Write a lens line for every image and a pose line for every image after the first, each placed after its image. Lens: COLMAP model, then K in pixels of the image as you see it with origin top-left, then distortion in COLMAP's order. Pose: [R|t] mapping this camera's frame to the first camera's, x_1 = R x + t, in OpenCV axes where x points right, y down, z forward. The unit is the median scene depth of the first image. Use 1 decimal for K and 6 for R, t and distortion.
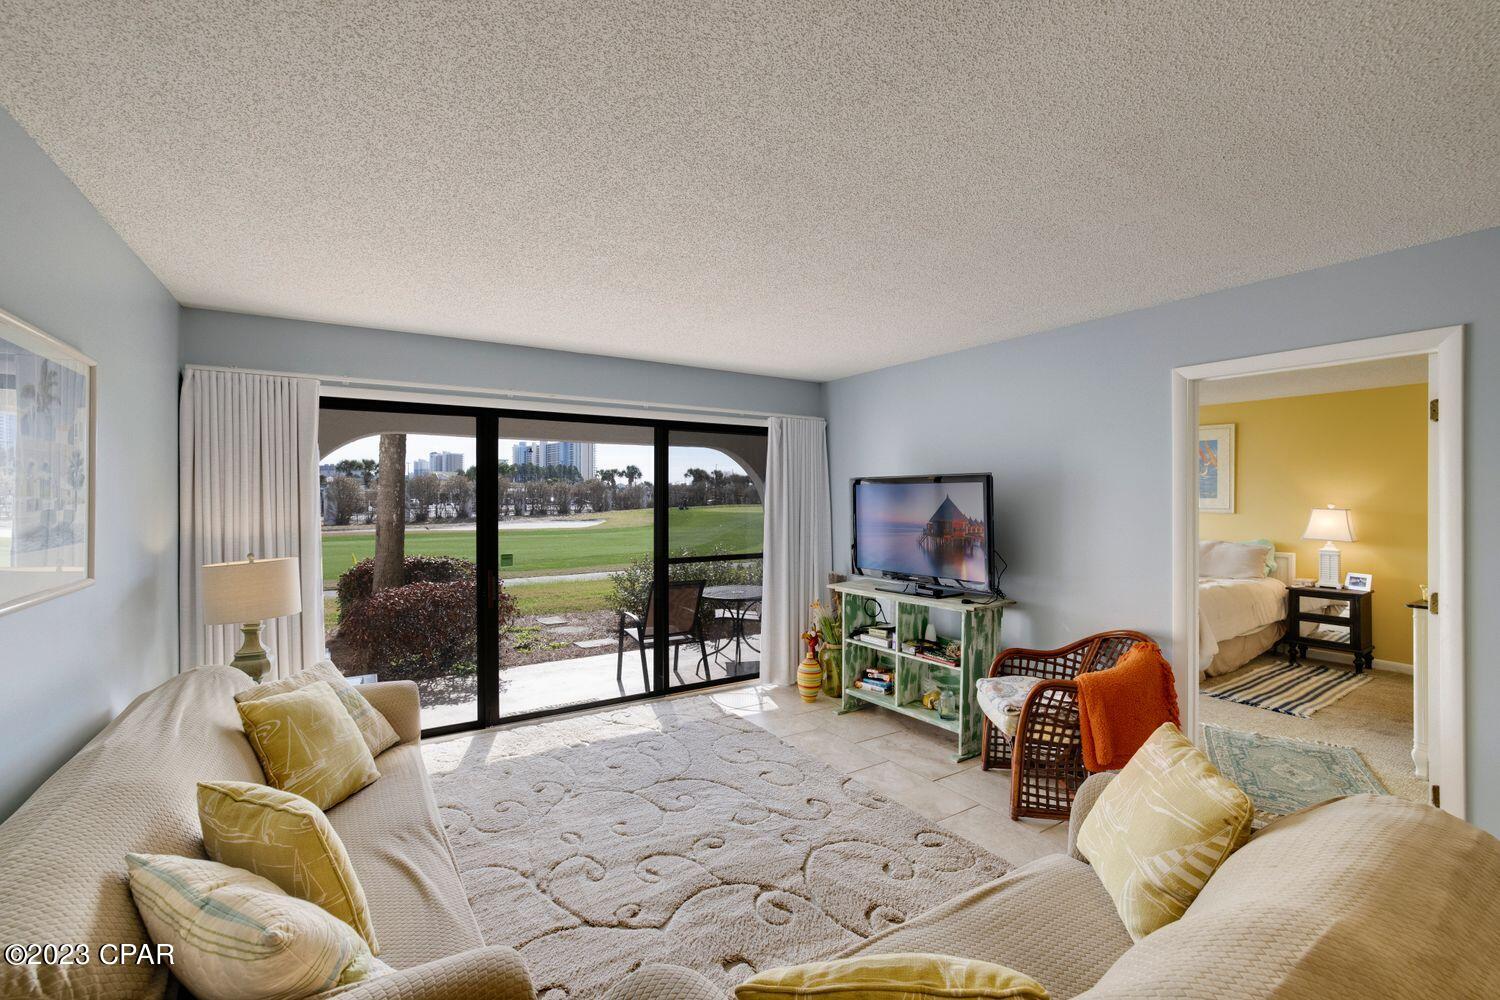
lens RADIAL K [[649.2, 0, 736.1], [0, 649.2, 498.3], [0, 0, 1]] dist [-0.016668, 0.005753]
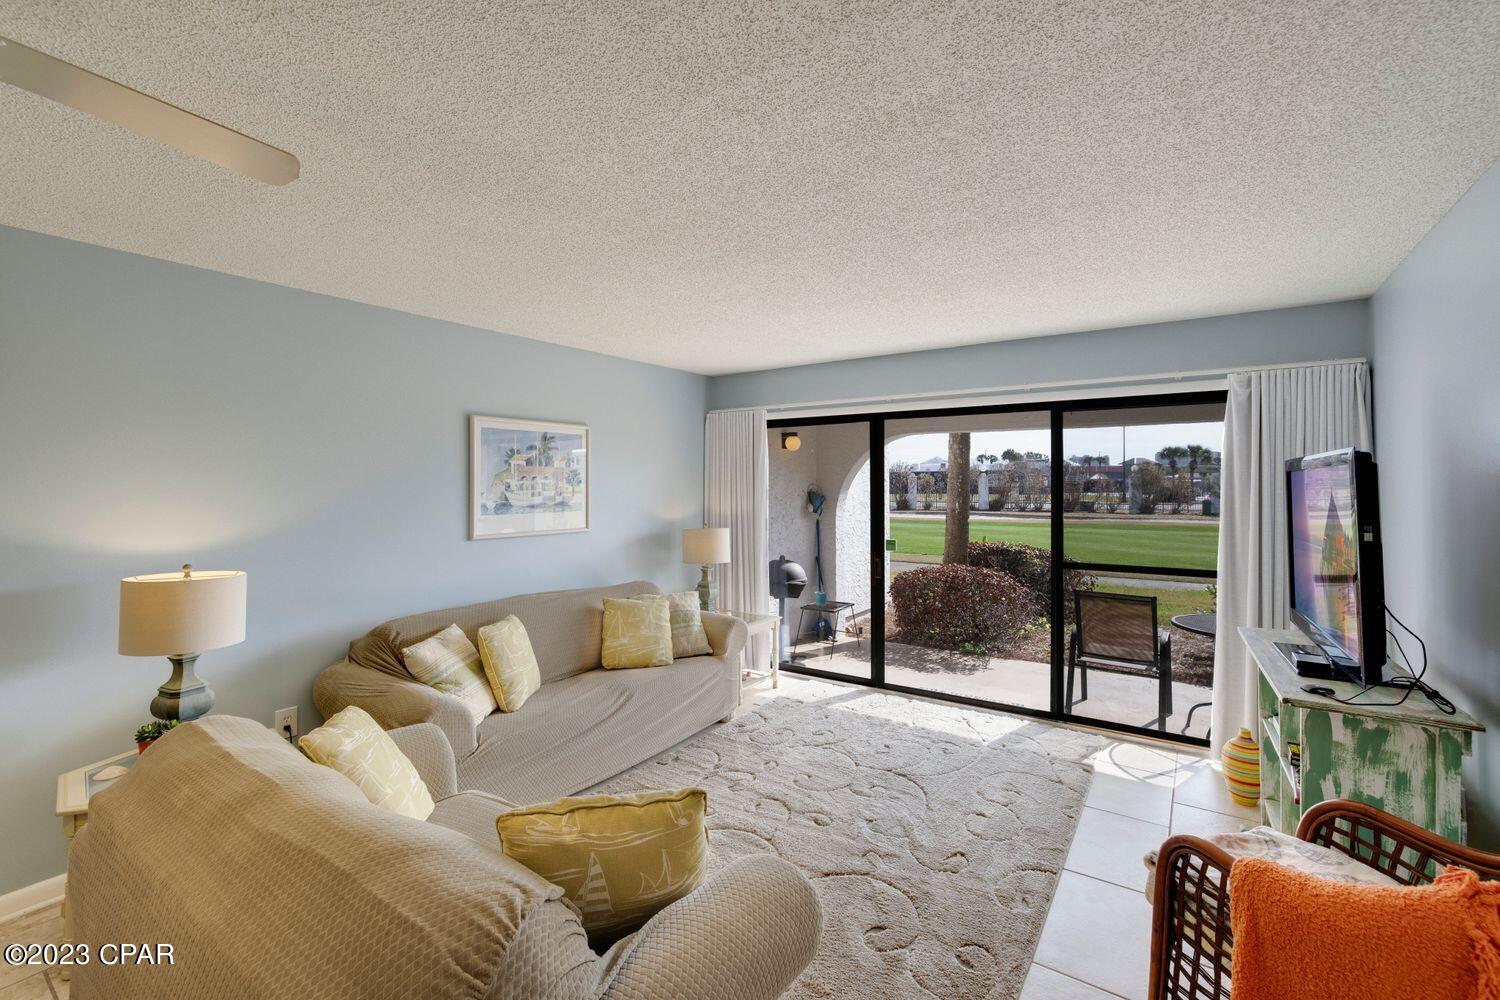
lens RADIAL K [[649.2, 0, 737.7], [0, 649.2, 481.8], [0, 0, 1]] dist [-0.016668, 0.005753]
pose [[0.393263, -0.004768, -0.919414, 0.554793], [-0.001244, 0.999983, -0.005718, -0.008210], [0.919425, 0.003392, 0.393250, 0.291646]]
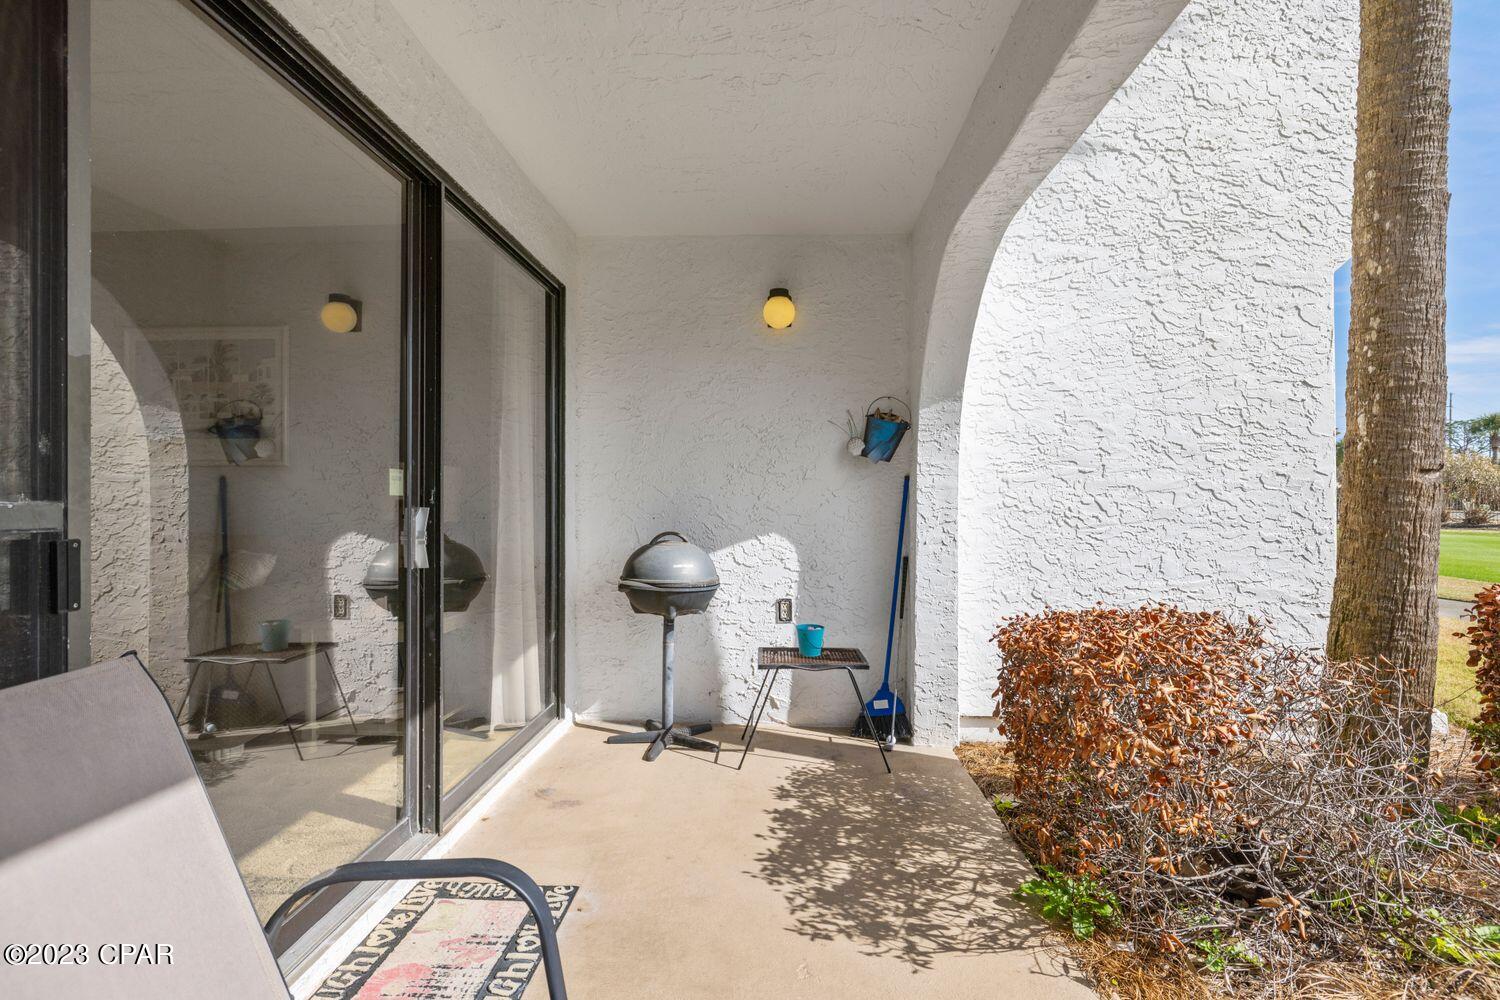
lens RADIAL K [[753.7, 0, 736.4], [0, 753.7, 503.4], [0, 0, 1]] dist [-0.000975, -0.002097]
pose [[-0.570785, 0.009180, -0.821049, -0.042175], [-0.000500, 0.999933, 0.011528, 0.100470], [0.821100, 0.006990, -0.570742, 1.443969]]
